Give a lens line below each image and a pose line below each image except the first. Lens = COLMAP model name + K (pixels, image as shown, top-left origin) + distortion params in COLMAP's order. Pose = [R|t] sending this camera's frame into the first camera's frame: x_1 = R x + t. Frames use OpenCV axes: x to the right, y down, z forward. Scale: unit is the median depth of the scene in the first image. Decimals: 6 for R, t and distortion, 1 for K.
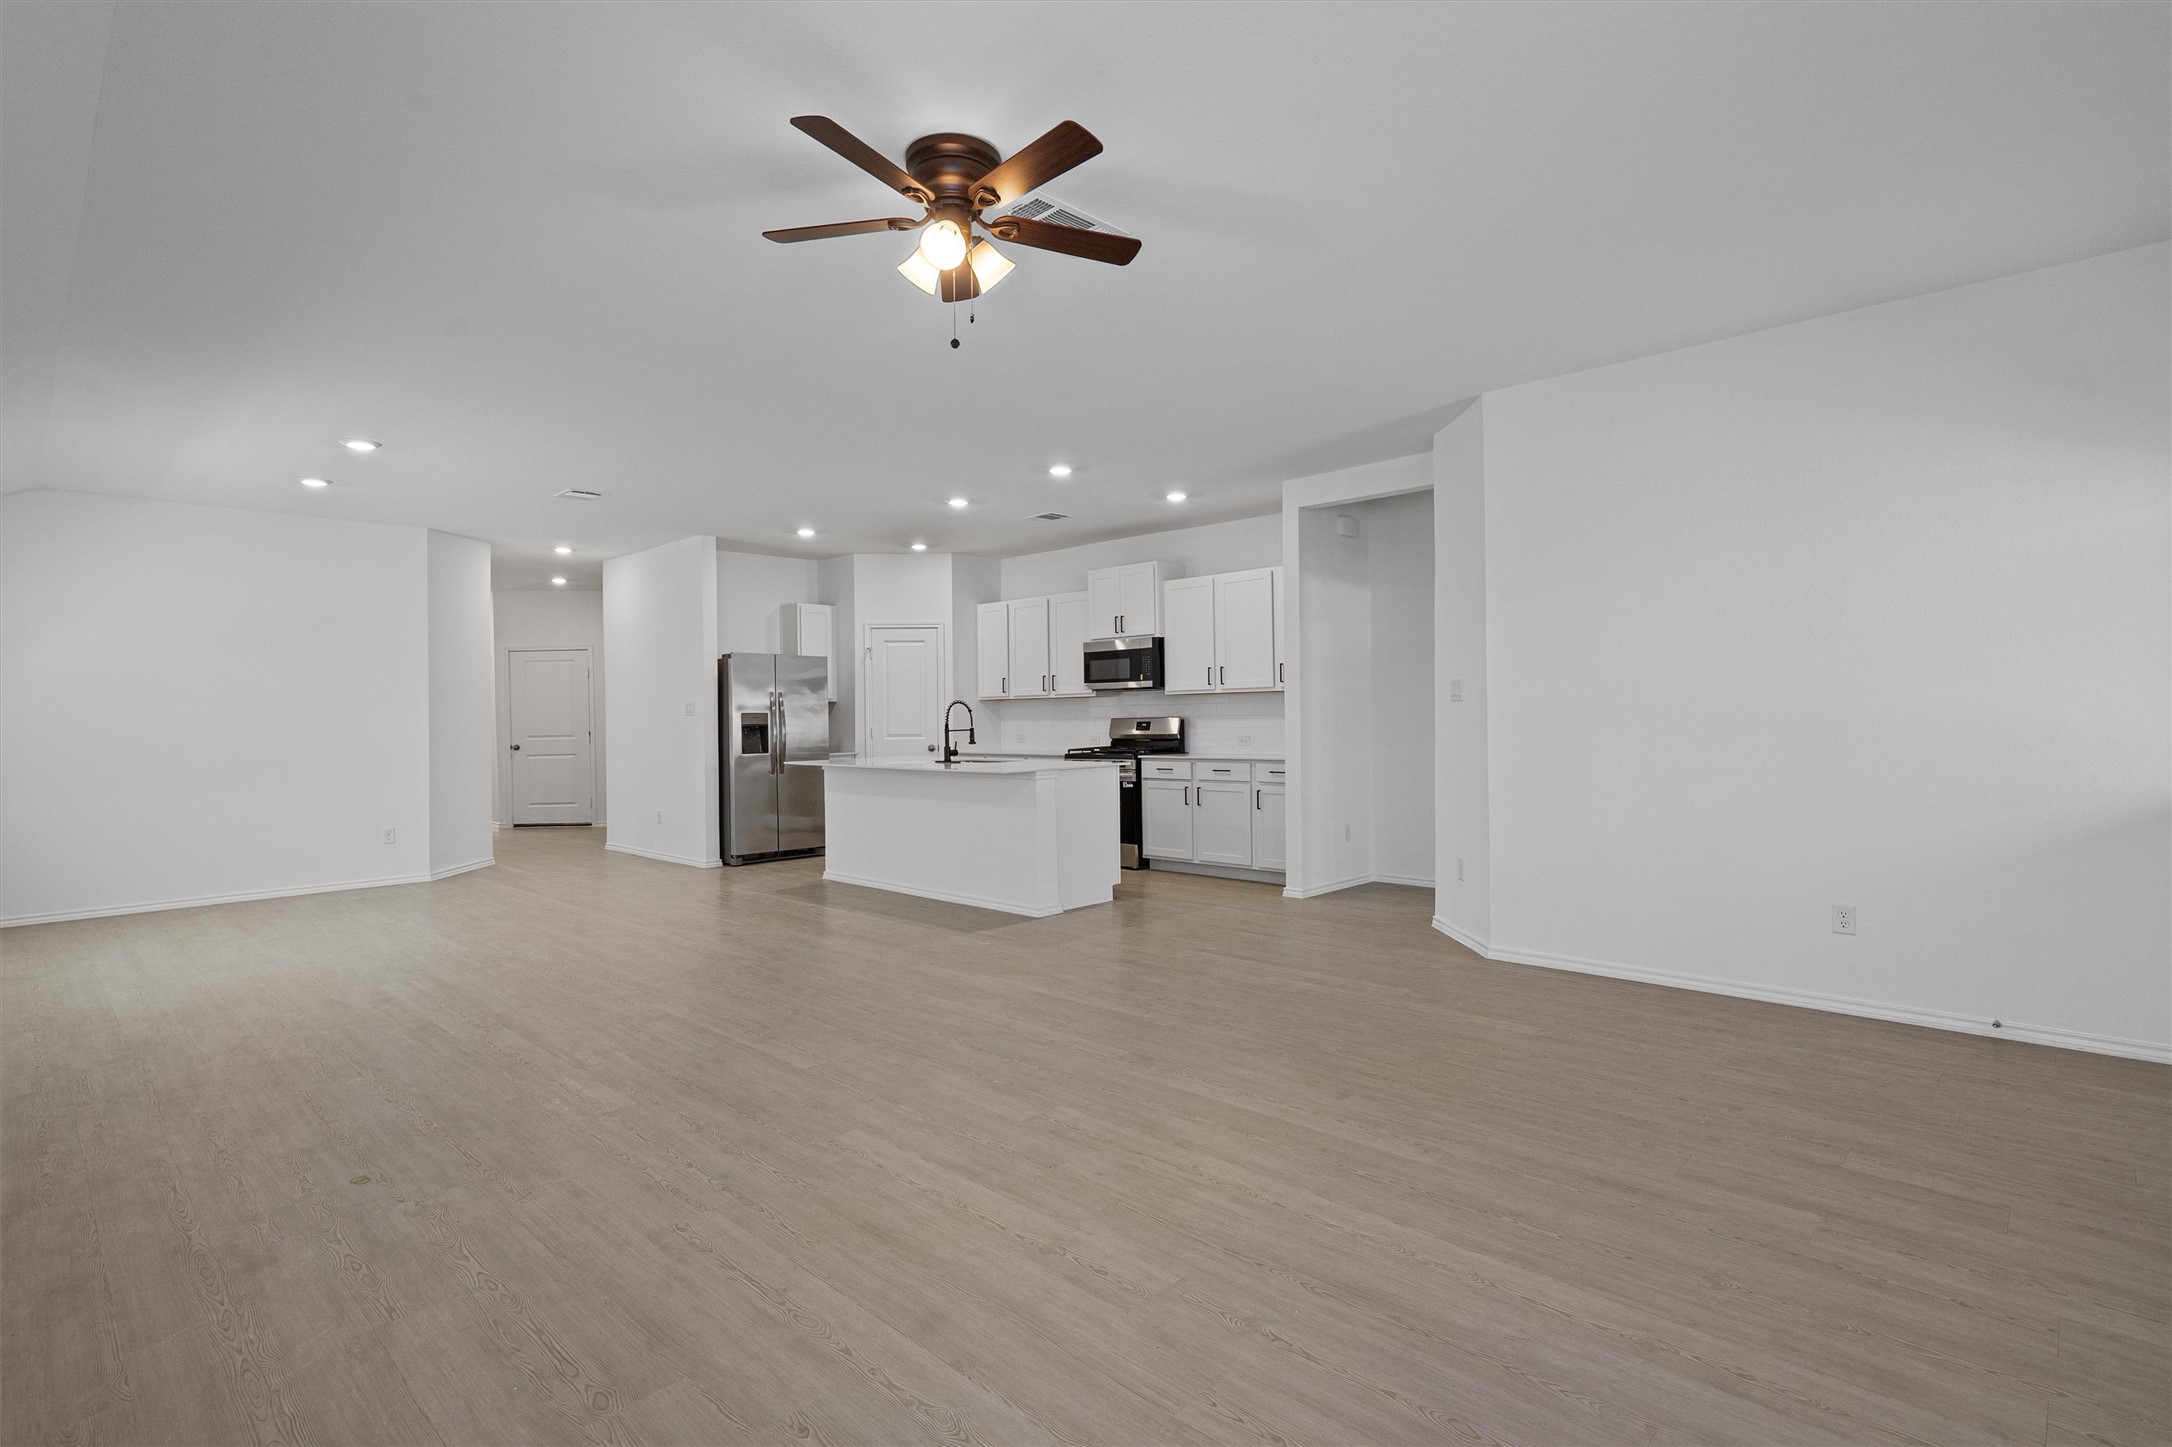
lens RADIAL K [[1071.1, 0, 1095.0], [0, 1071.1, 715.6], [0, 0, 1]] dist [-0.009496, 0.000220]
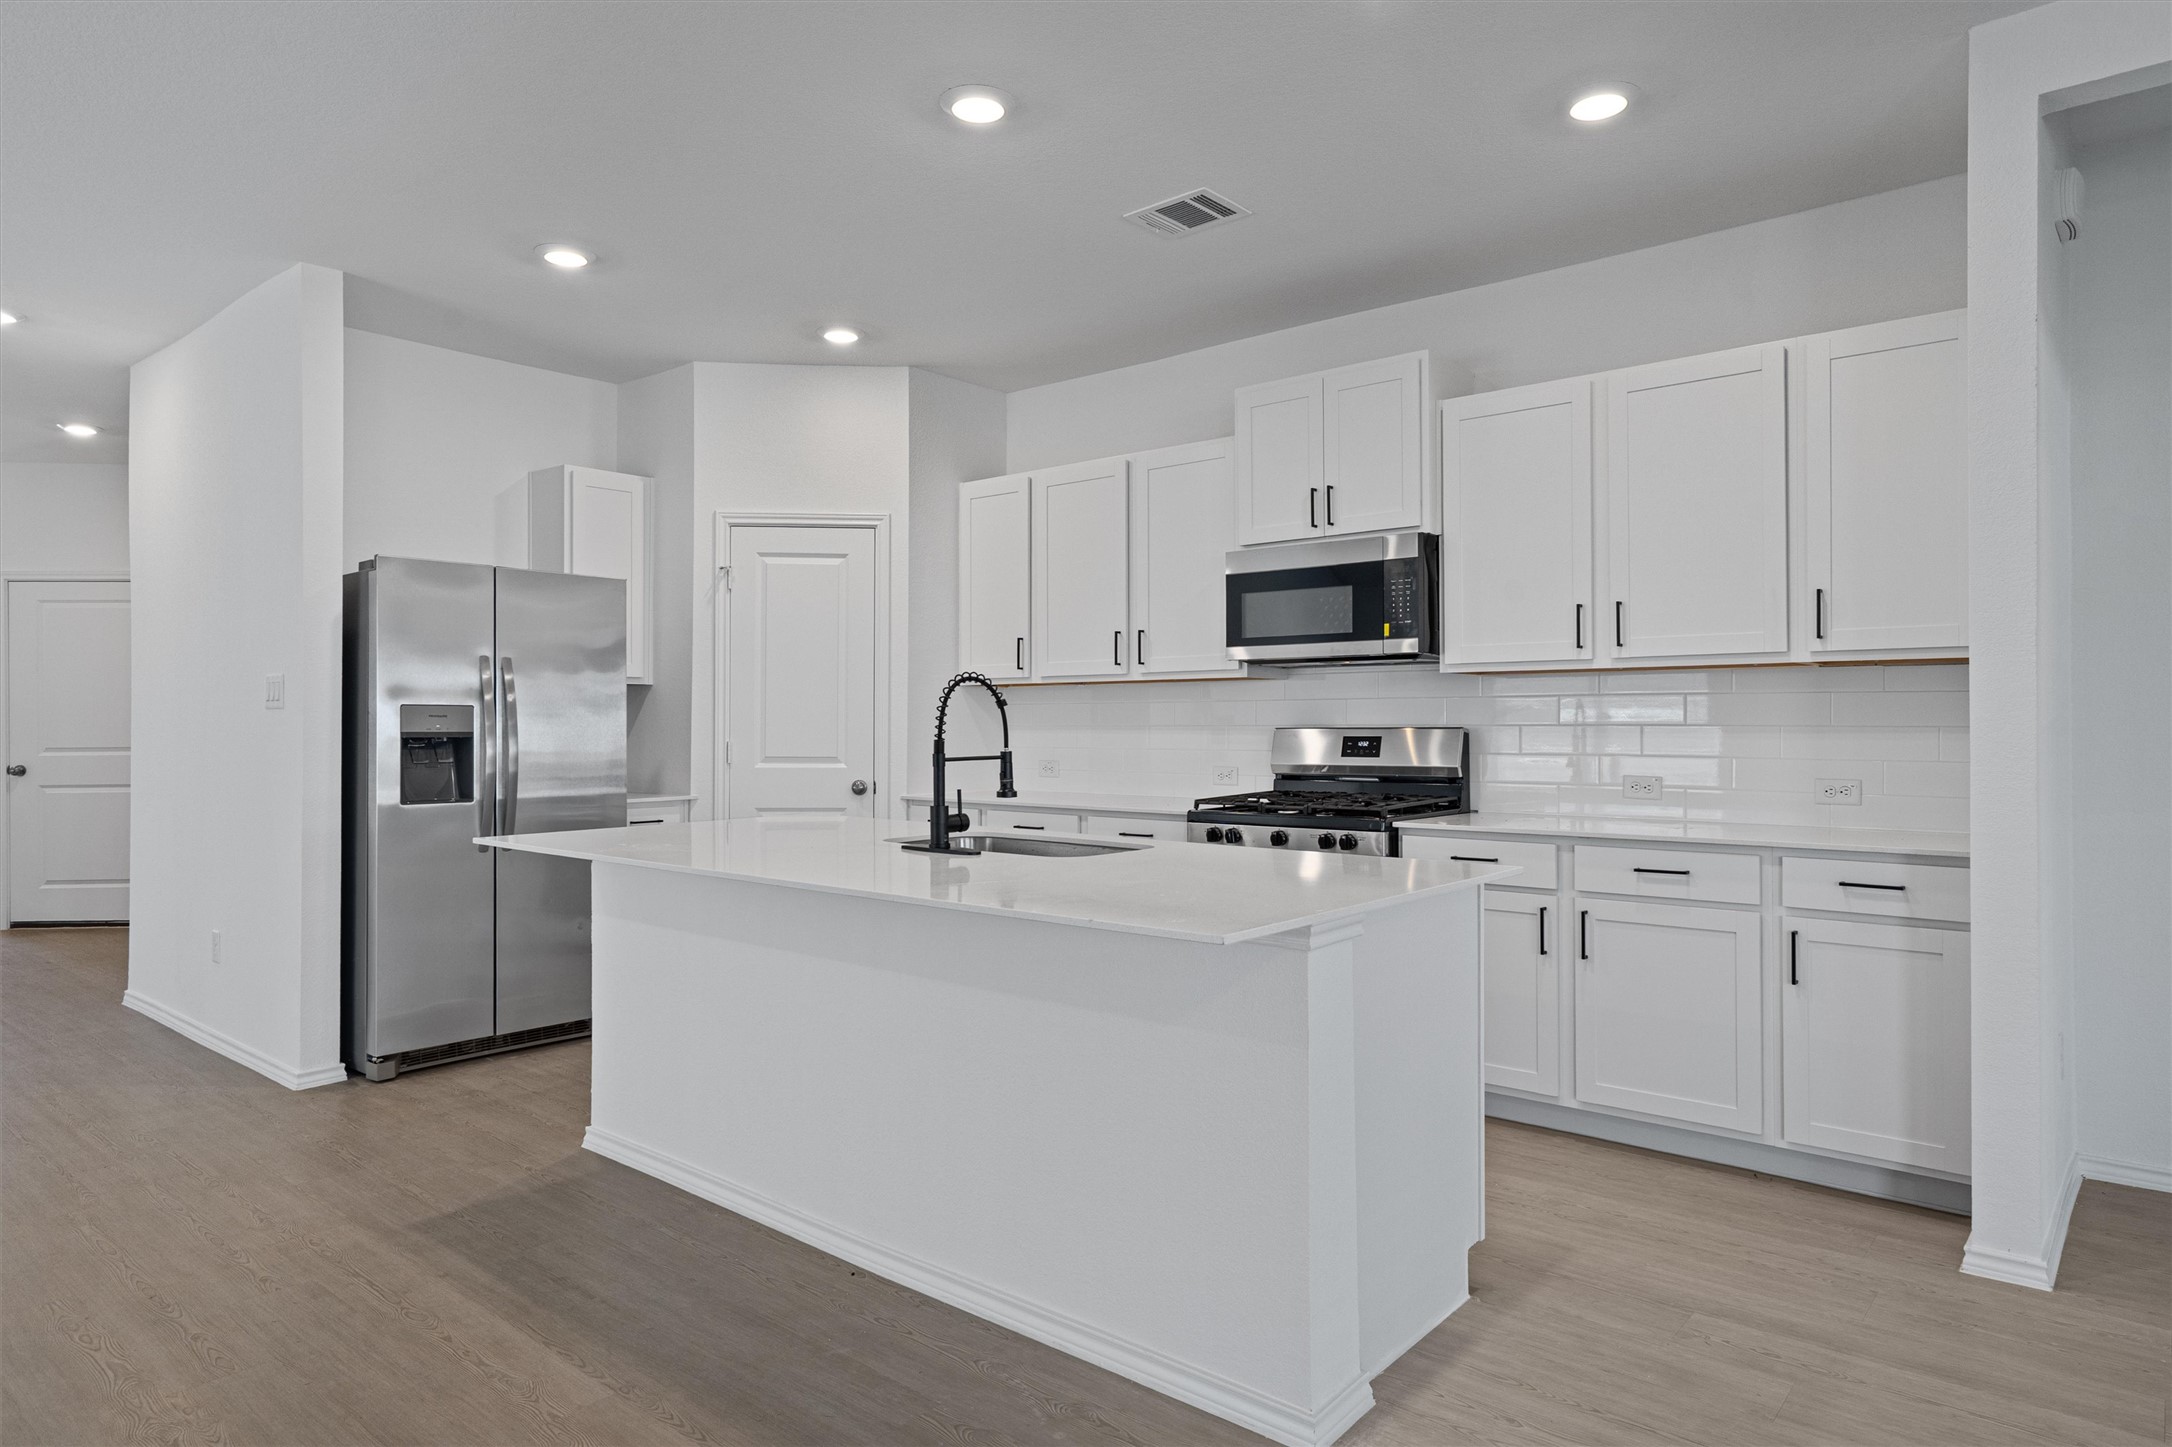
lens RADIAL K [[1280.4, 0, 1076.5], [0, 1280.4, 715.2], [0, 0, 1]] dist [0.009836, 0.000221]
pose [[0.998511, 0.012258, 0.053156, -0.099544], [-0.011962, 0.999911, -0.005887, 0.001376], [-0.053223, 0.005242, 0.998569, 0.497456]]
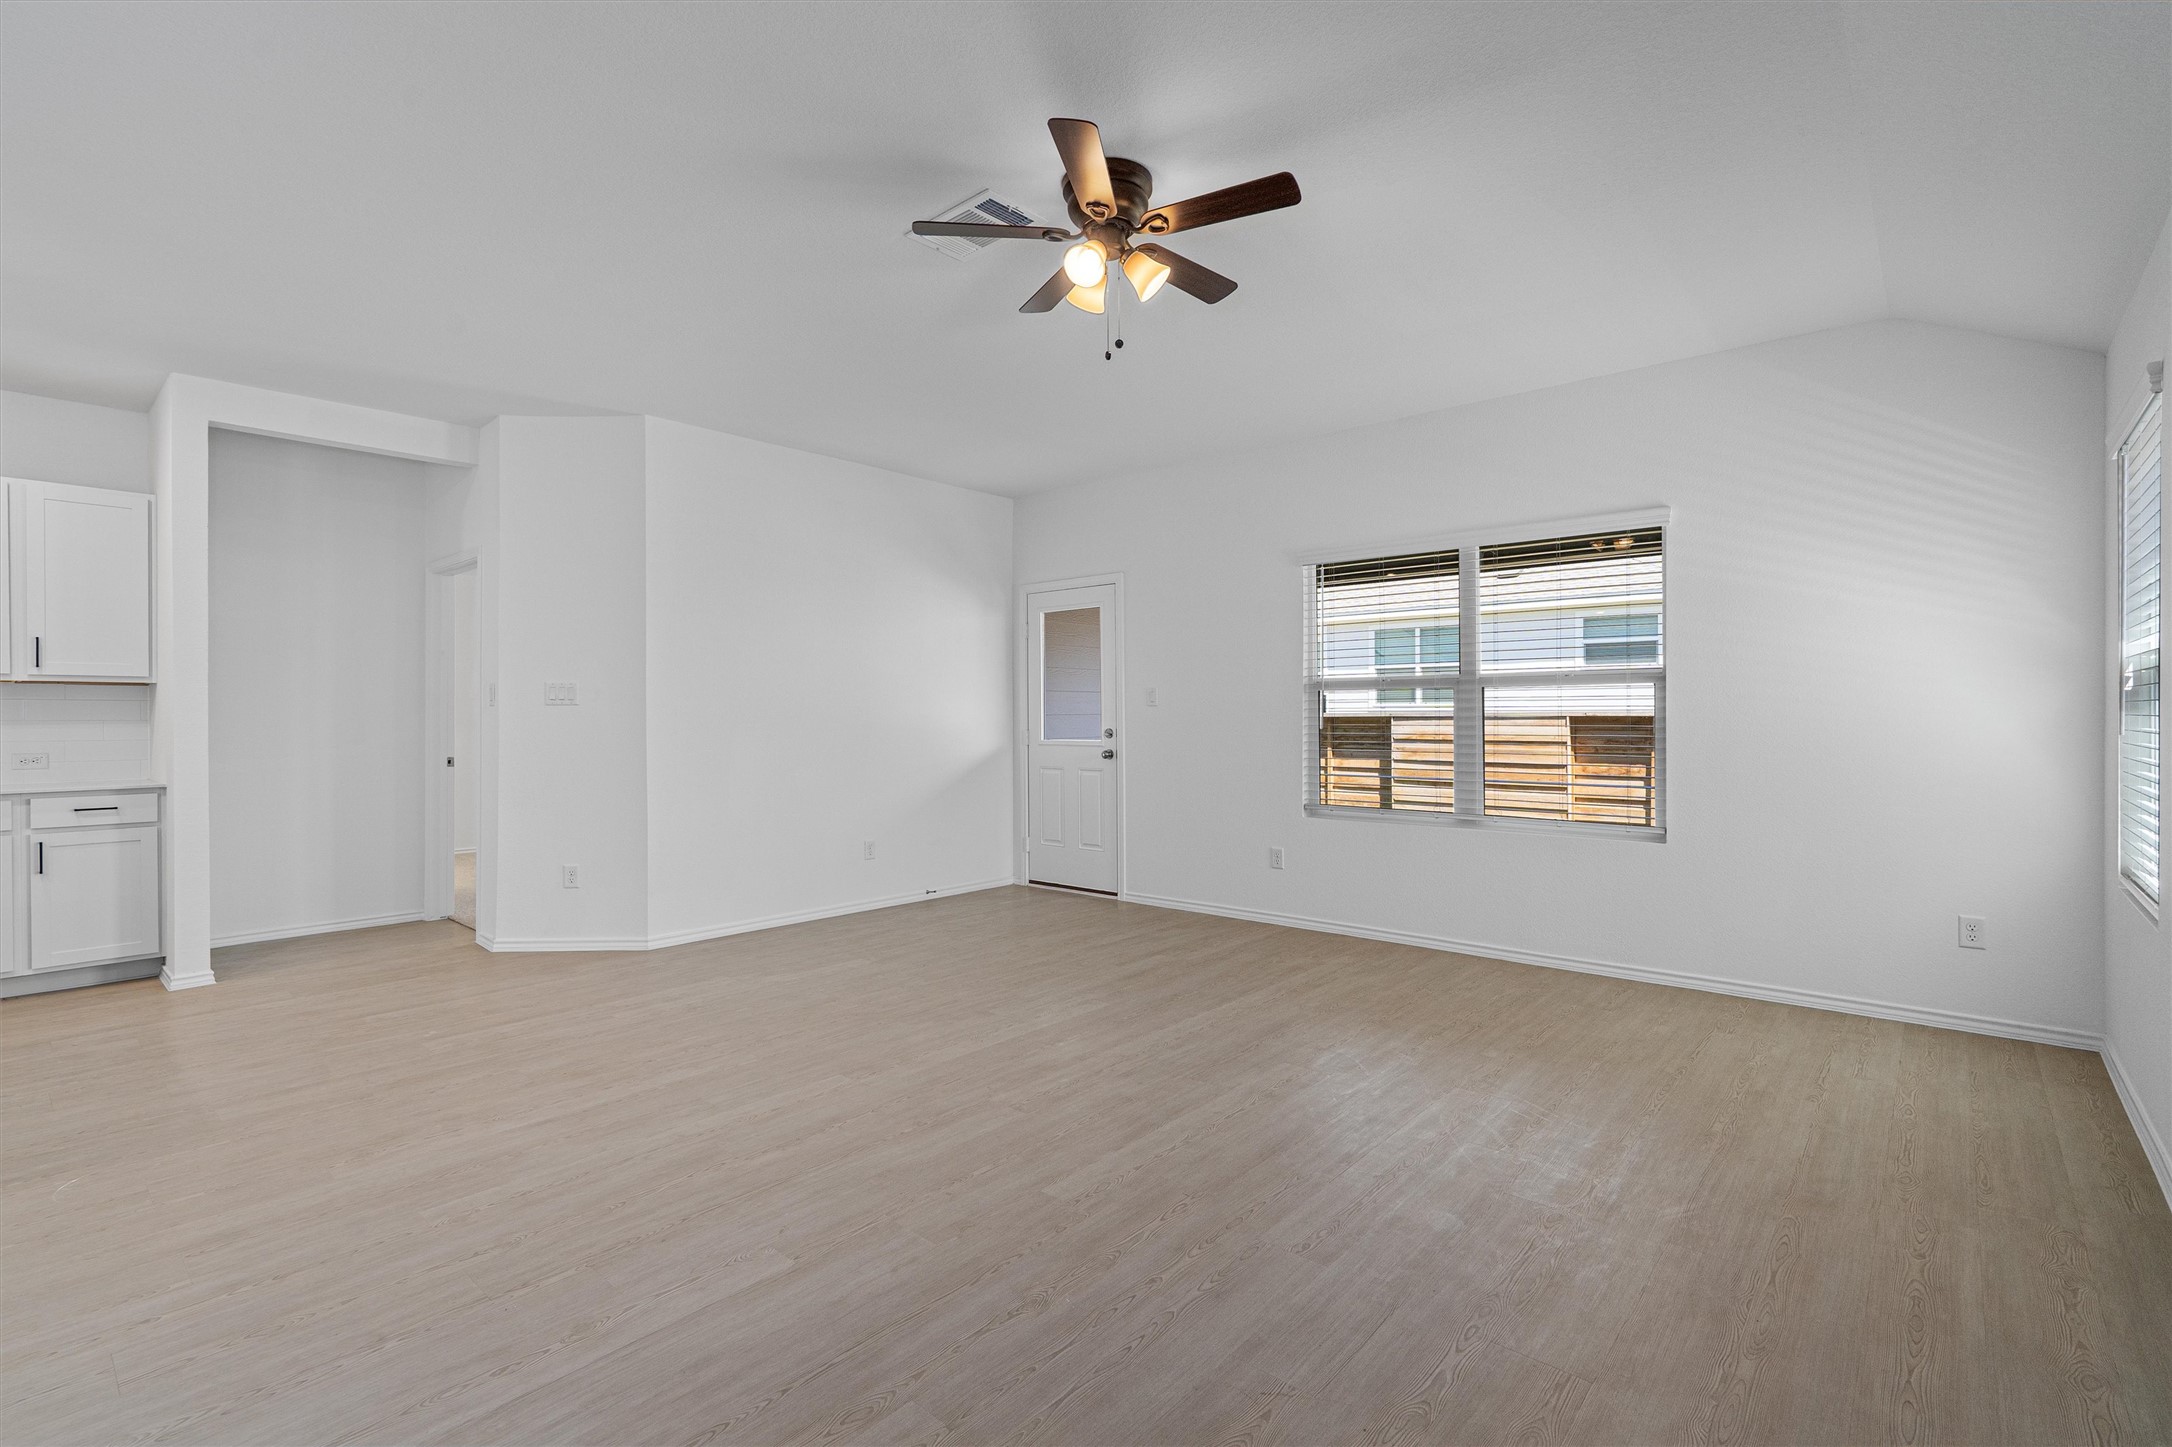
lens RADIAL K [[980.6, 0, 1085.8], [0, 980.6, 718.0], [0, 0, 1]] dist [0.002634, 0.000184]
pose [[-0.050457, 0.007337, 0.998699, -0.379485], [0.001911, 0.999972, -0.007250, 0.003303], [-0.998724, 0.001543, -0.050469, 0.372735]]
